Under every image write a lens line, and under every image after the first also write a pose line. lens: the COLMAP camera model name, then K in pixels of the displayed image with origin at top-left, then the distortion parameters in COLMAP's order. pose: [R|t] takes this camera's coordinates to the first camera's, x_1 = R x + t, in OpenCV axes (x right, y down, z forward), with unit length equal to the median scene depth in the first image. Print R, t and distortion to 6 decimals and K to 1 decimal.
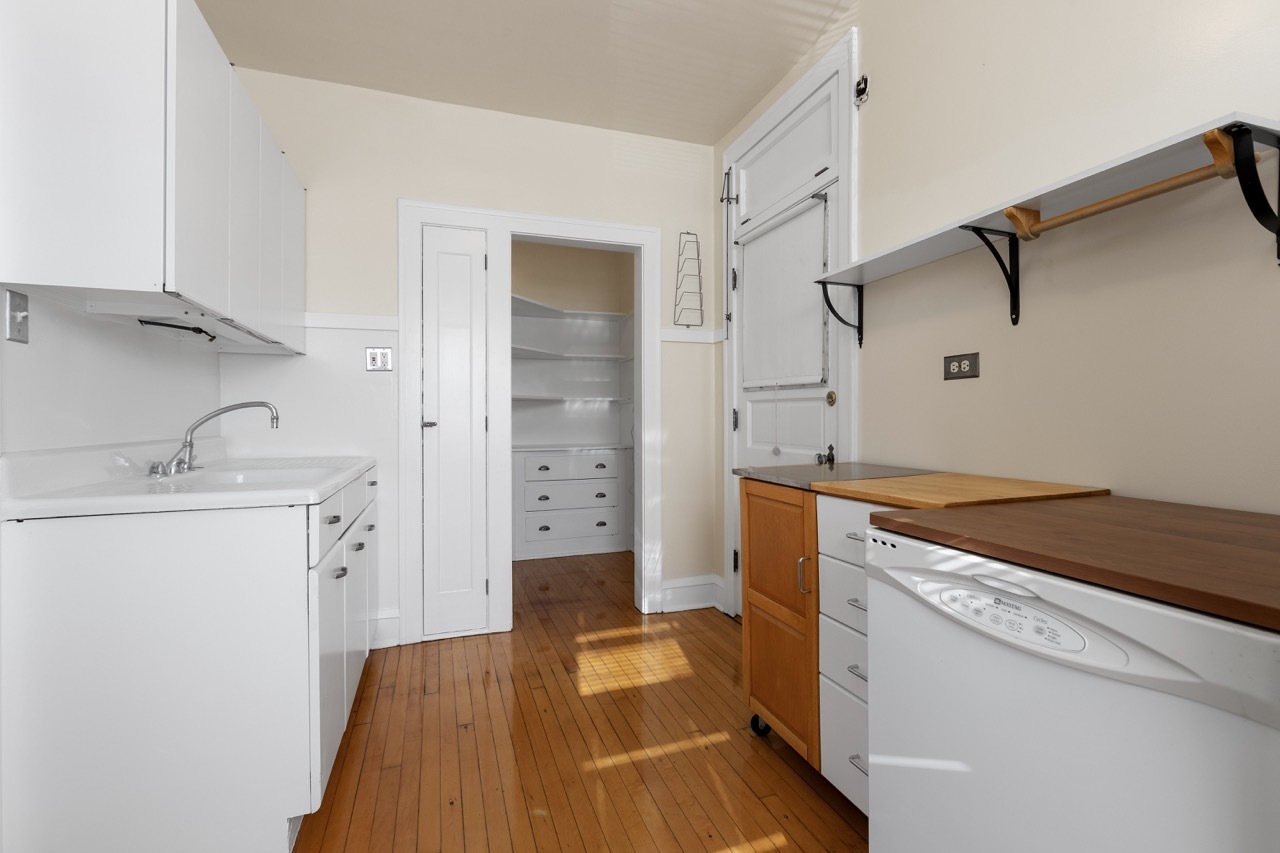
lens RADIAL K [[580.2, 0, 639.7], [0, 580.2, 417.1], [0, 0, 1]] dist [-0.003374, -0.000803]
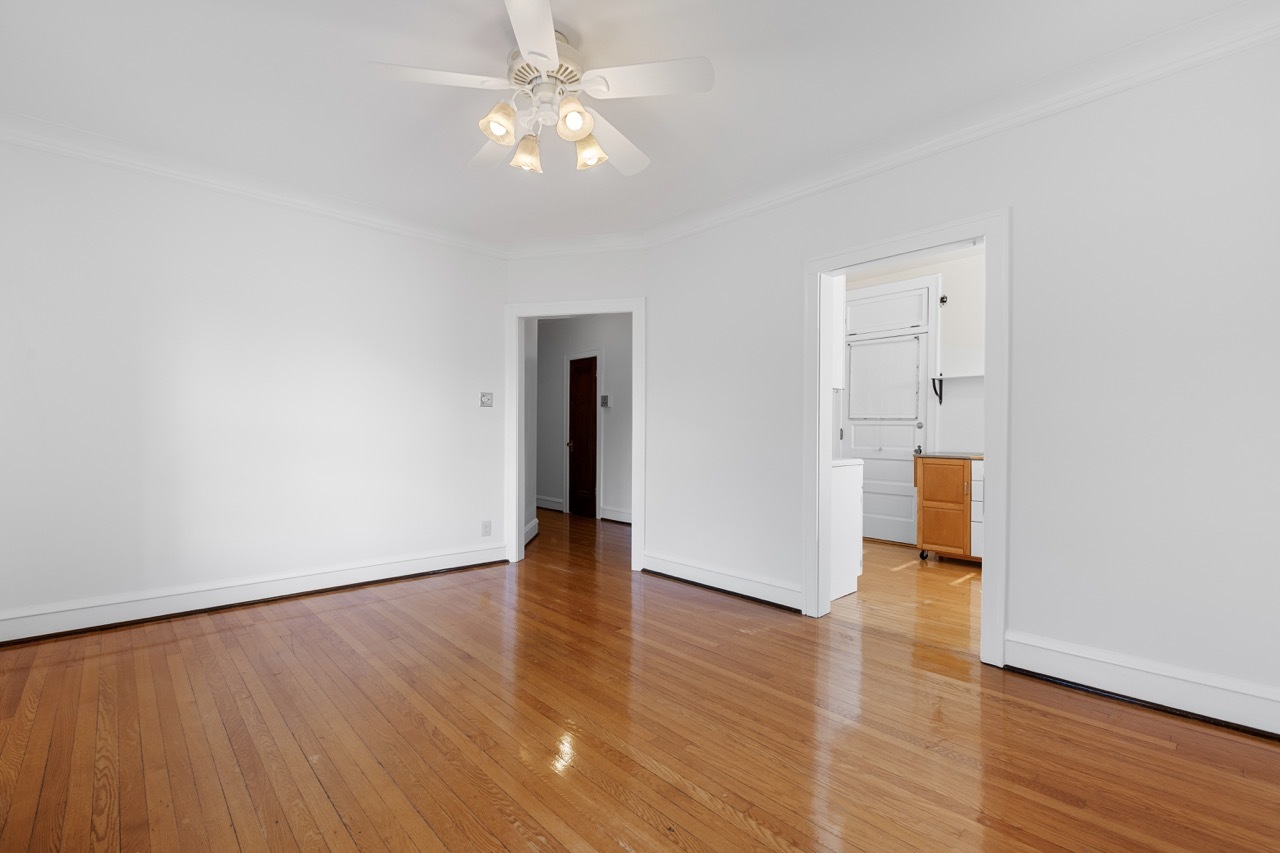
lens RADIAL K [[580.2, 0, 641.0], [0, 580.2, 431.5], [0, 0, 1]] dist [-0.003374, -0.000803]
pose [[0.919862, 0.005223, 0.392207, -1.588504], [-0.006093, 0.999981, 0.000974, -0.002951], [-0.392194, -0.003286, 0.919876, -0.689720]]
